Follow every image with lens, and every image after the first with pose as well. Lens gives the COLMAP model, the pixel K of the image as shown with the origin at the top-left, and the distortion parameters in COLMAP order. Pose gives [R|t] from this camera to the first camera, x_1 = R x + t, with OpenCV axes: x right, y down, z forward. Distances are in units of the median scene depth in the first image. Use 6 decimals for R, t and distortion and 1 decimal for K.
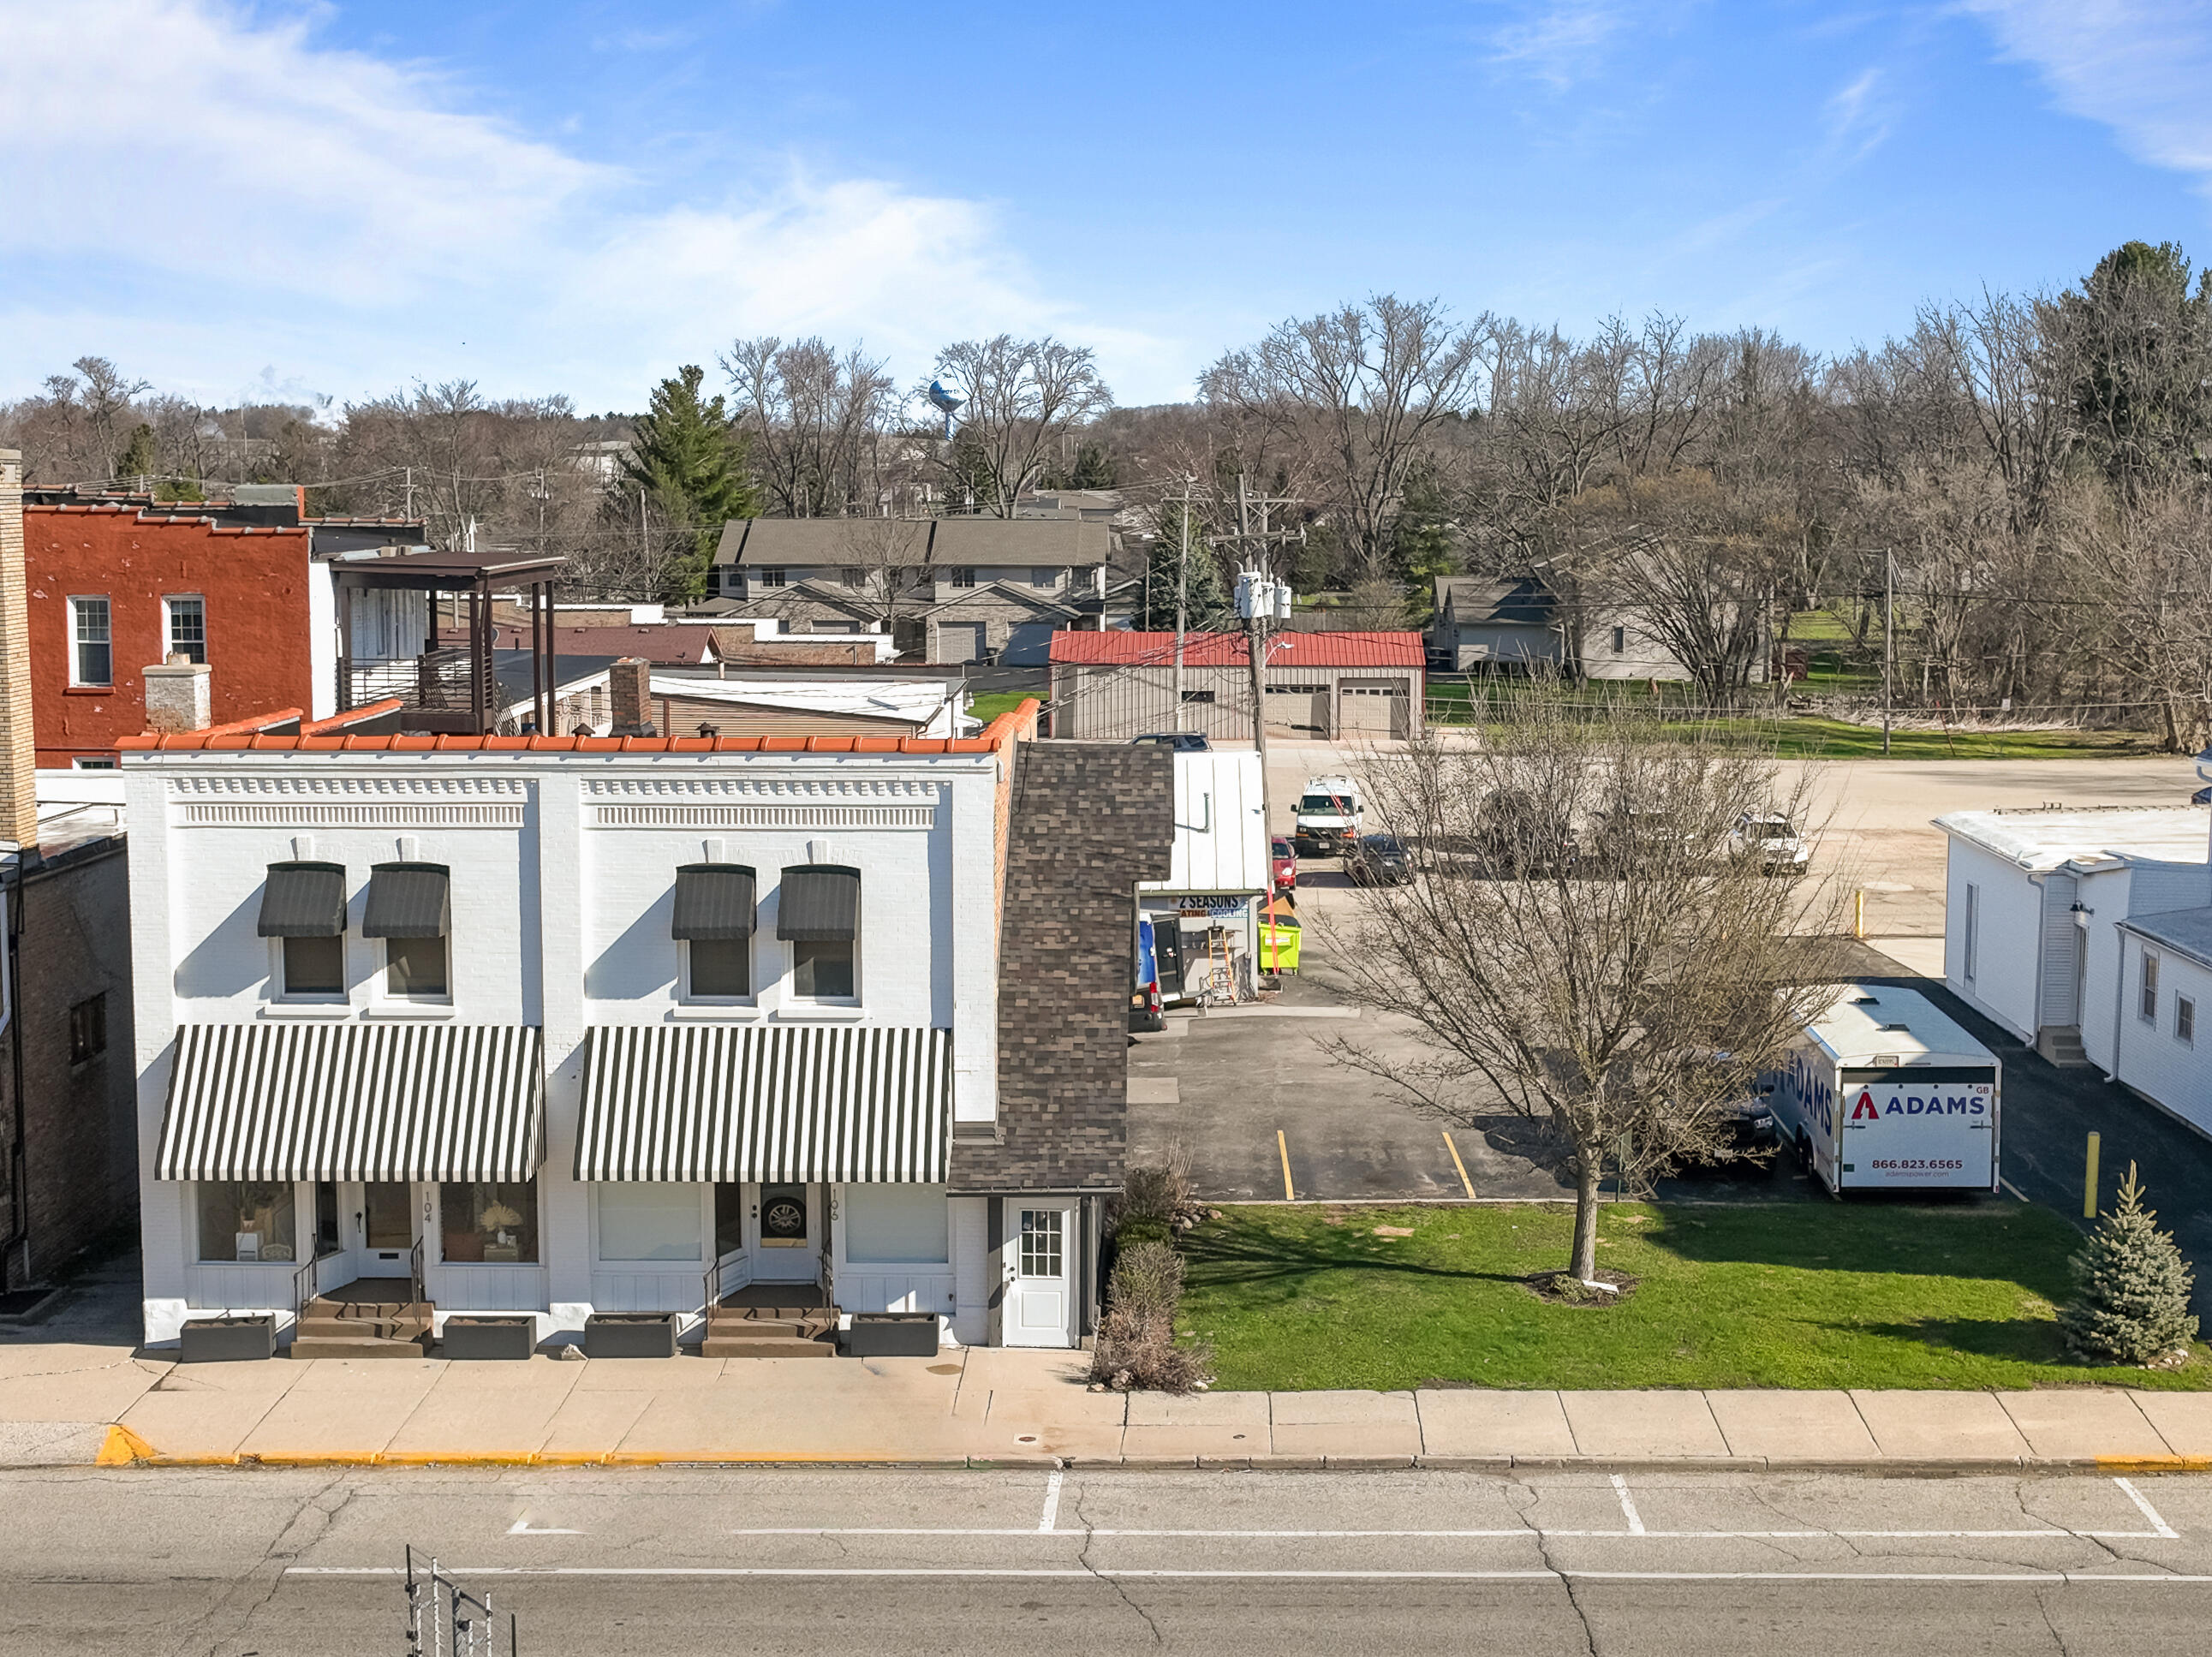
lens RADIAL K [[3106.9, 0, 1145.9], [0, 3106.9, 836.1], [0, 0, 1]] dist [0.014998, -0.007606]
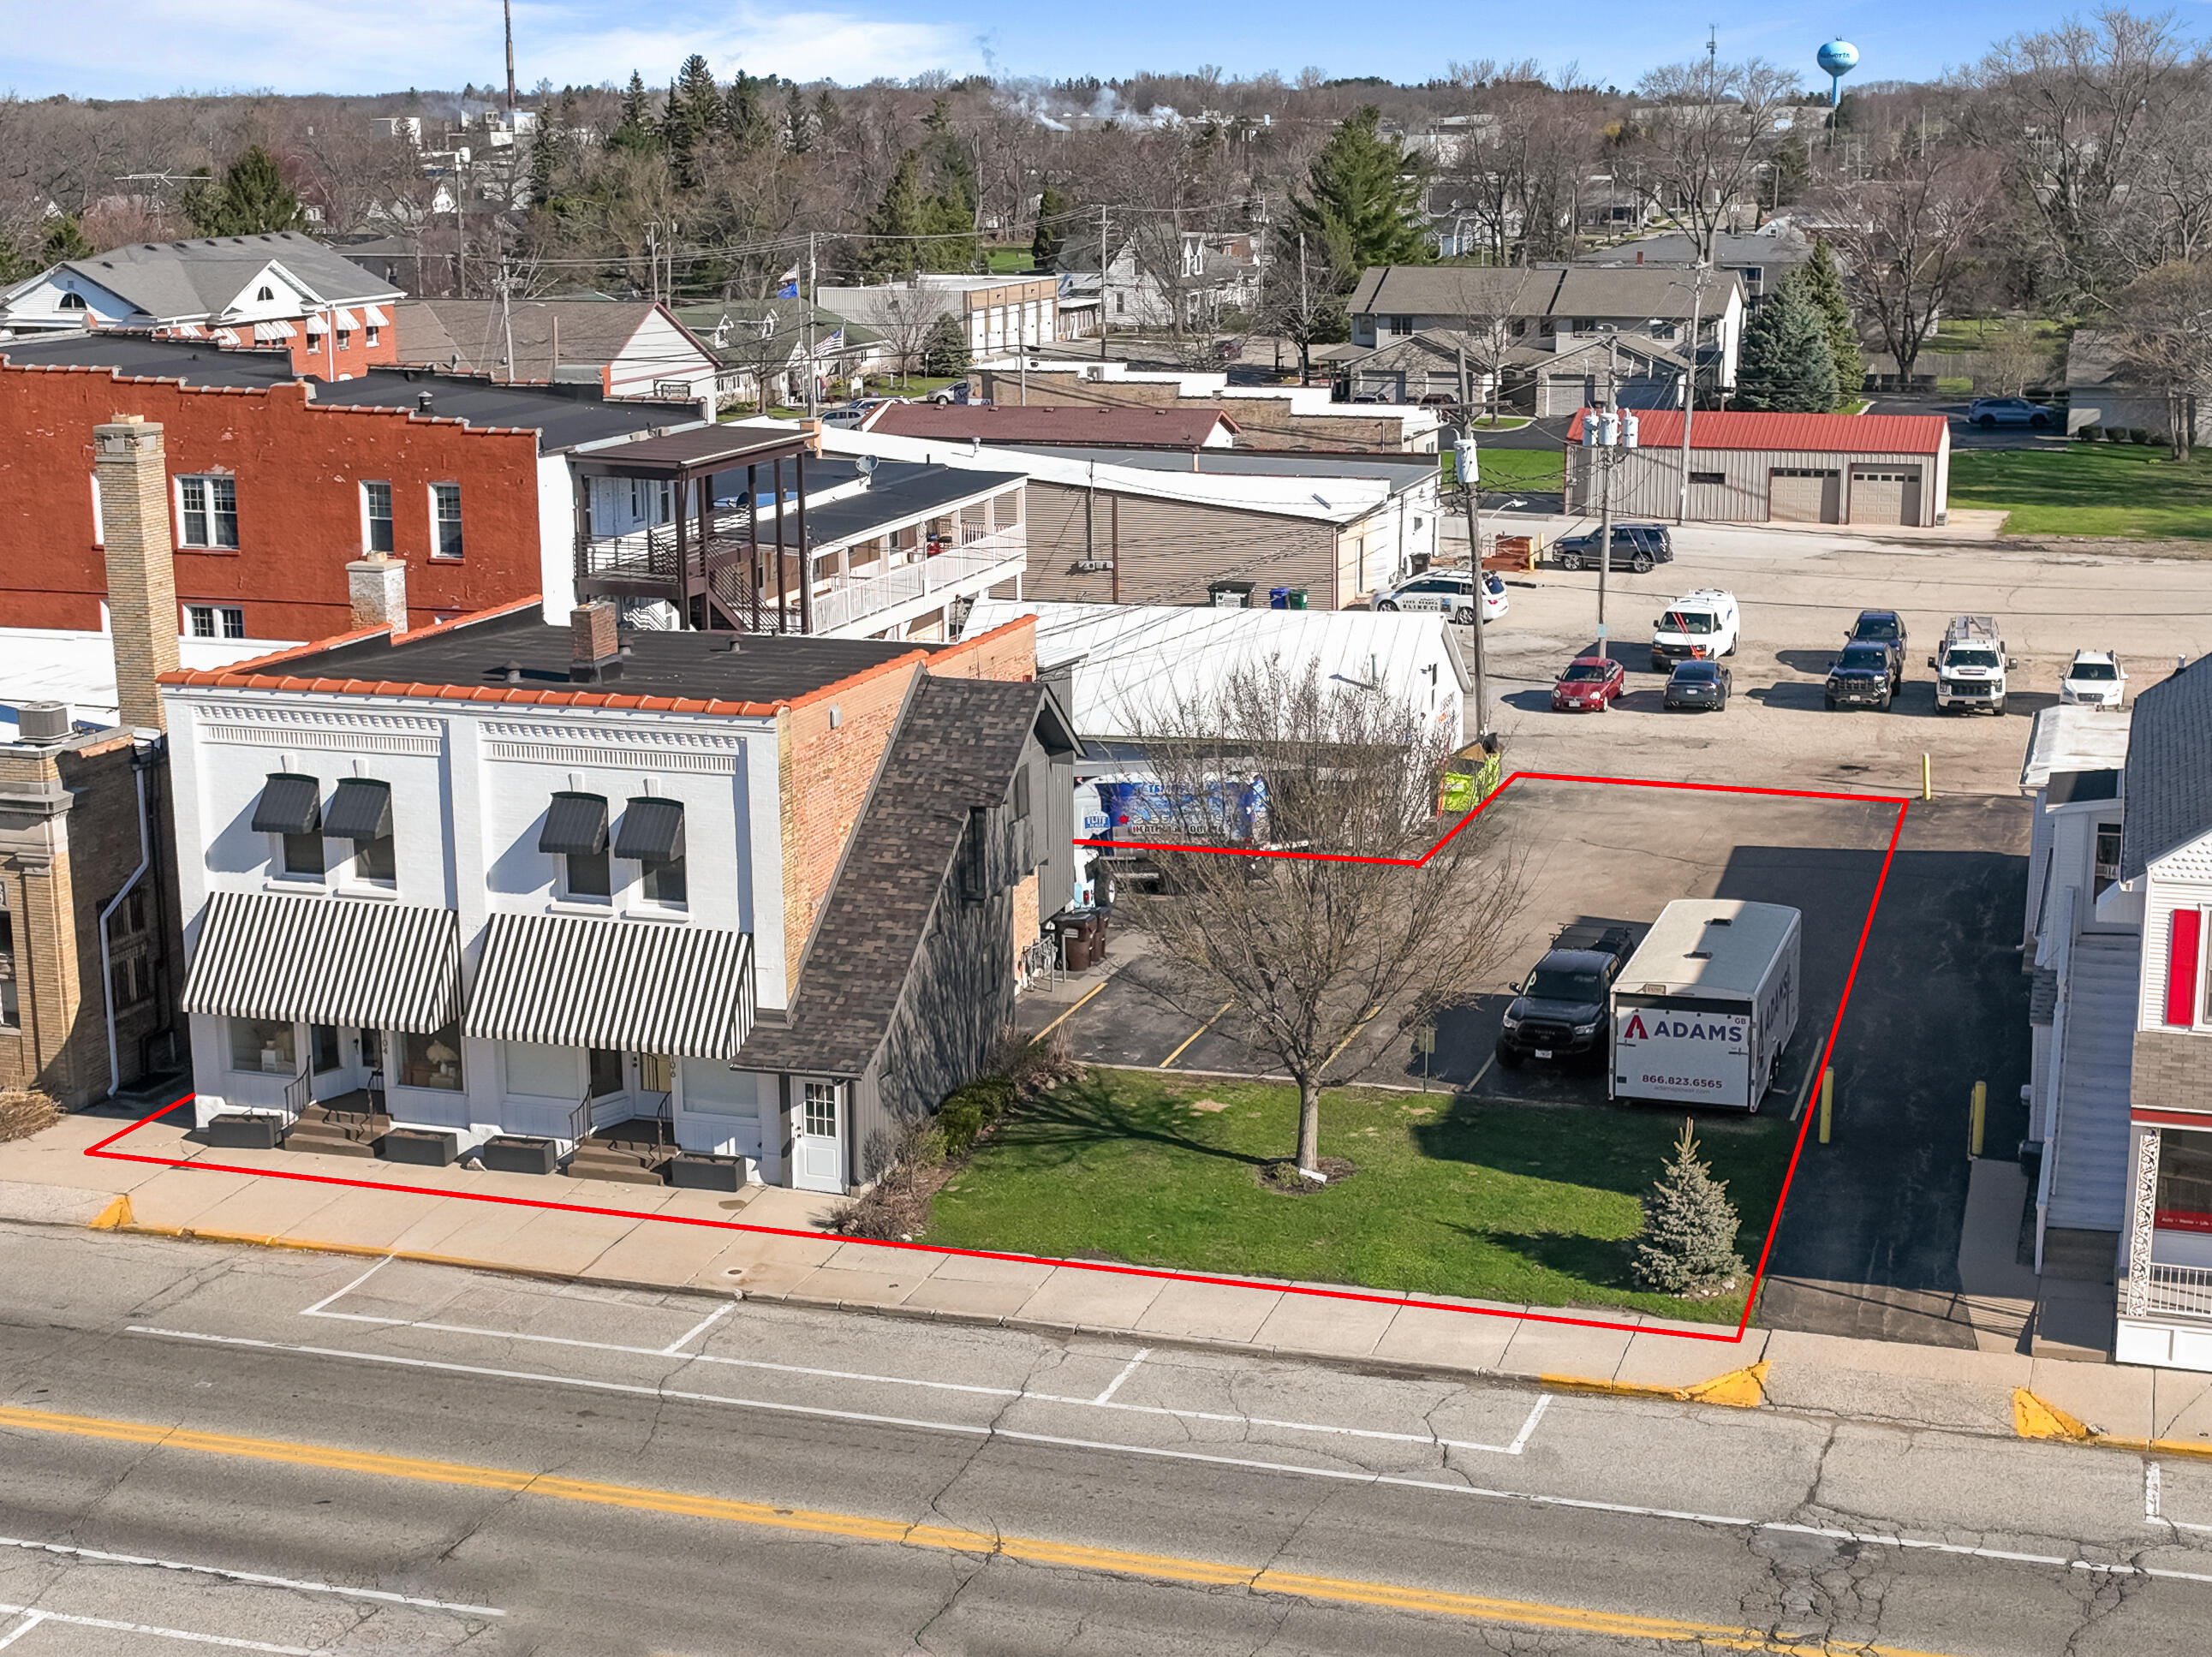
lens RADIAL K [[3106.9, 0, 1145.9], [0, 3106.9, 836.1], [0, 0, 1]] dist [0.014998, -0.007606]
pose [[0.959803, 0.056418, -0.274947, 0.425796], [-0.027061, 0.993627, 0.109422, -0.116568], [0.279368, -0.097583, 0.955213, -0.137349]]
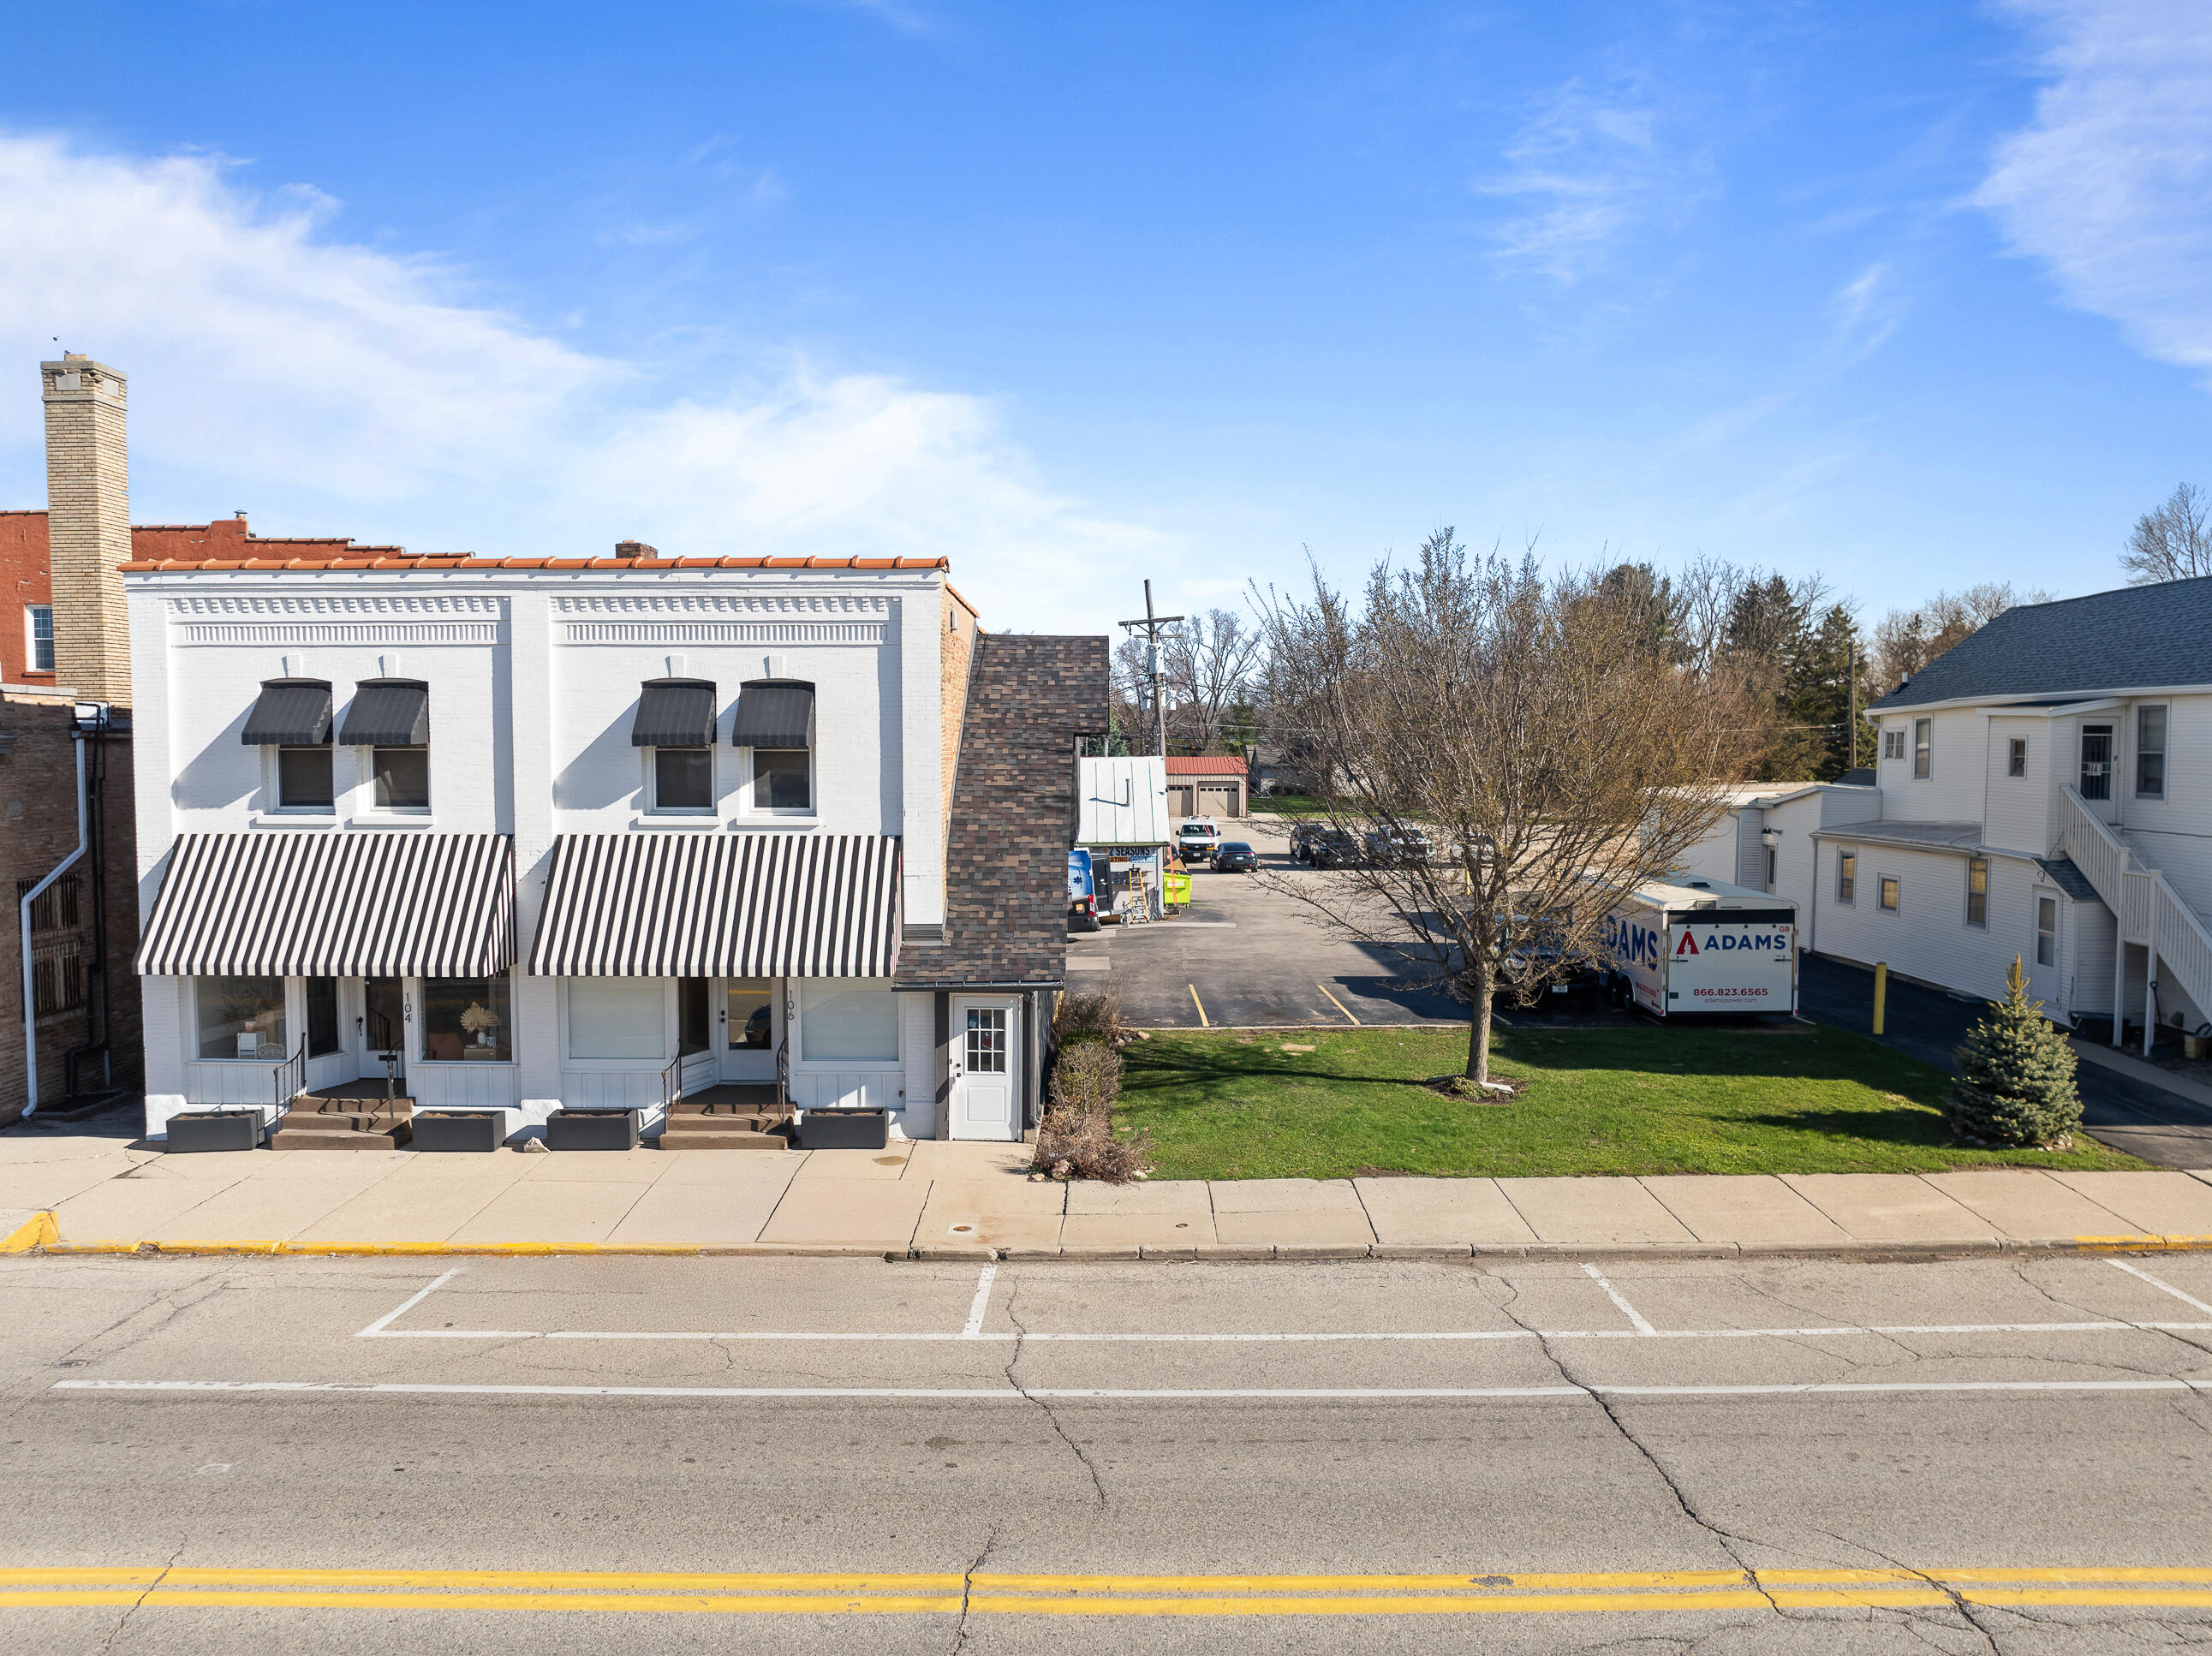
lens RADIAL K [[1556.8, 0, 1106.3], [0, 1556.8, 837.2], [0, 0, 1]] dist [-0.030223, -0.007025]
pose [[0.999916, -0.000506, 0.012944, 0.000234], [0.001217, 0.998485, -0.055010, 0.091359], [-0.012897, 0.055021, 0.998402, 0.471397]]
